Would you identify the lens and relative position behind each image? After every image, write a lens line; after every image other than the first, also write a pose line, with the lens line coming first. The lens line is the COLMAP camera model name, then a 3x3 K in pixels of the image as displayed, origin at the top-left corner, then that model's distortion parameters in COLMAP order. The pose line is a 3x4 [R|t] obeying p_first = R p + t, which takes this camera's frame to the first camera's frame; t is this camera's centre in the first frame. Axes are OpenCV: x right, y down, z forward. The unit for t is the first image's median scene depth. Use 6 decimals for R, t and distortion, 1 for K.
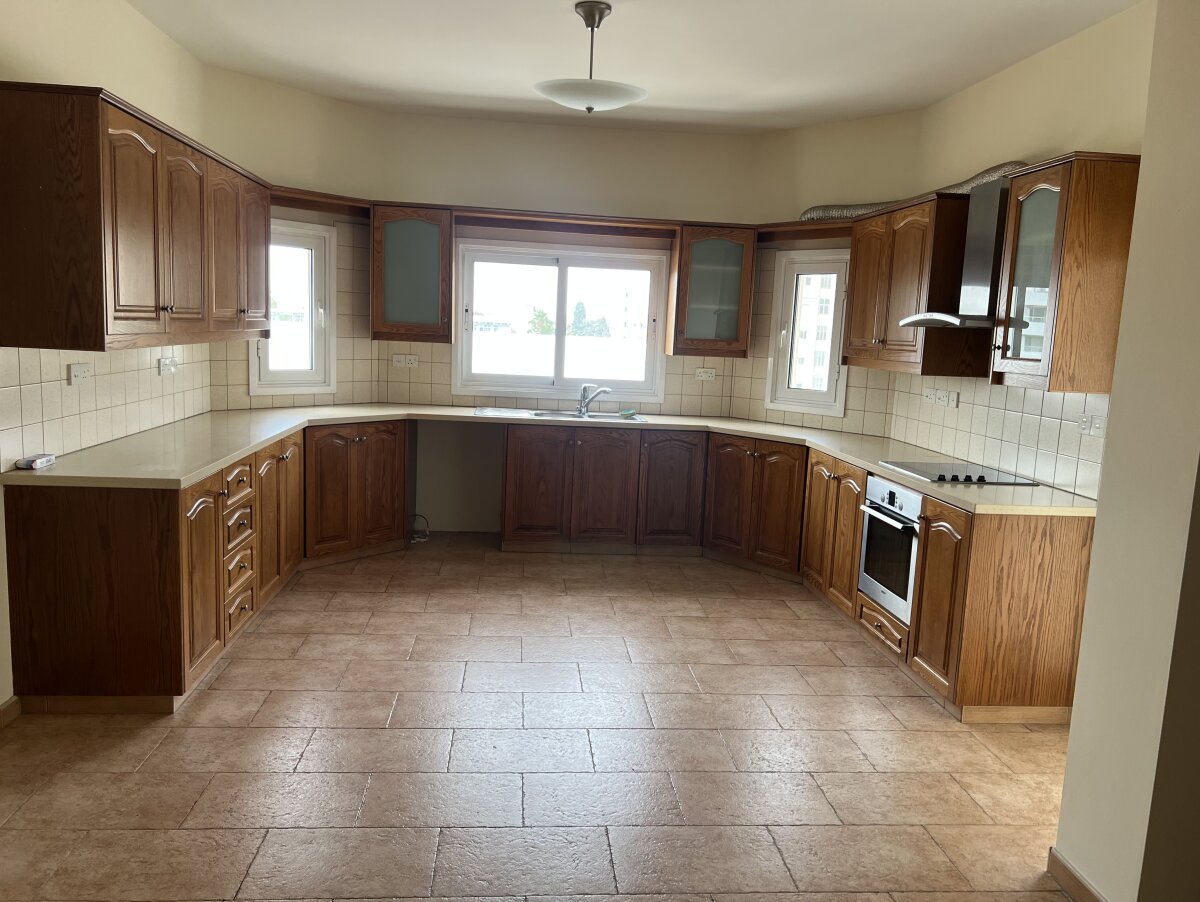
lens RADIAL K [[890.8, 0, 601.7], [0, 890.8, 450.2], [0, 0, 1]] dist [0.055321, -0.067966]
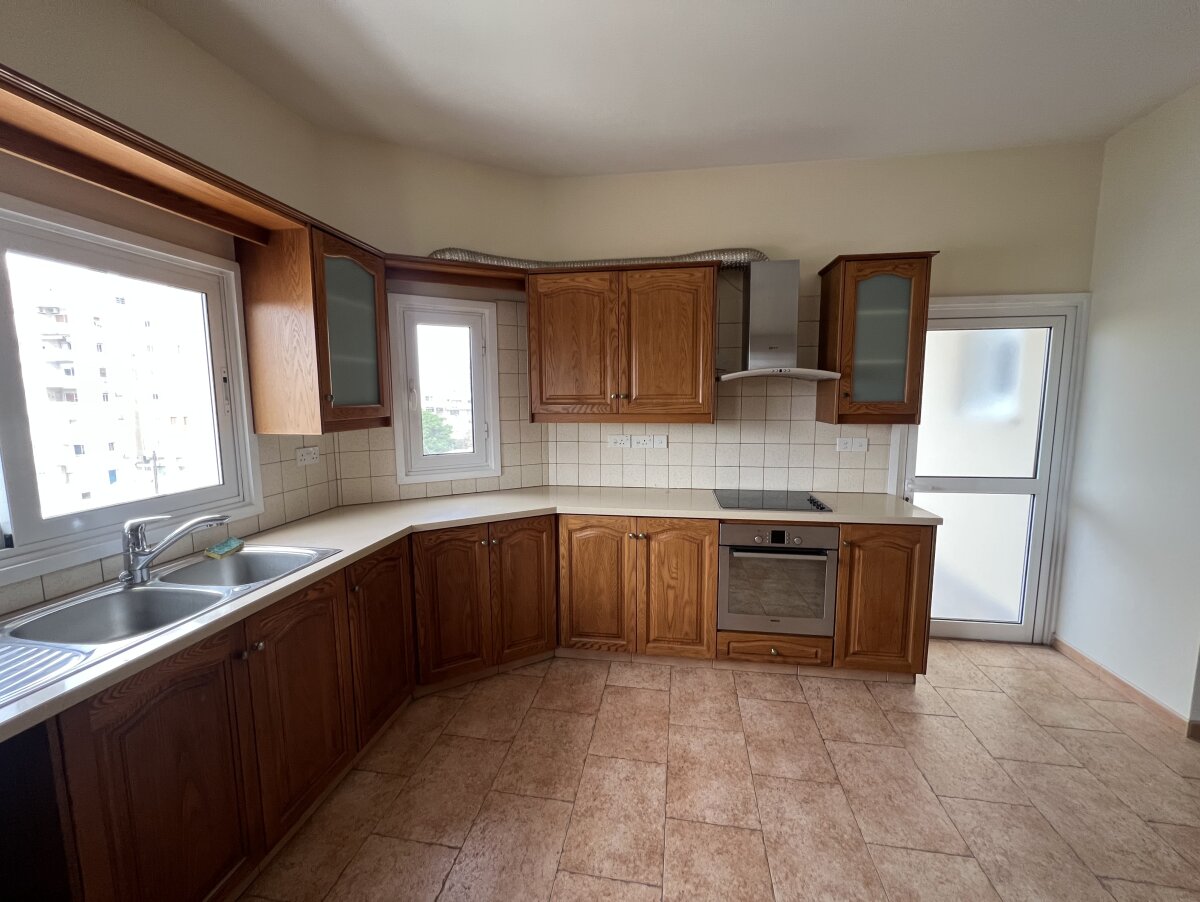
lens RADIAL K [[483.5, 0, 600.0], [0, 483.5, 451.0], [0, 0, 1]] dist [0.000505, 0.000185]
pose [[0.251932, -0.156580, 0.954994, -0.289609], [0.148691, 0.981369, 0.121679, -0.158343], [-0.956254, 0.111344, 0.270521, 1.063830]]
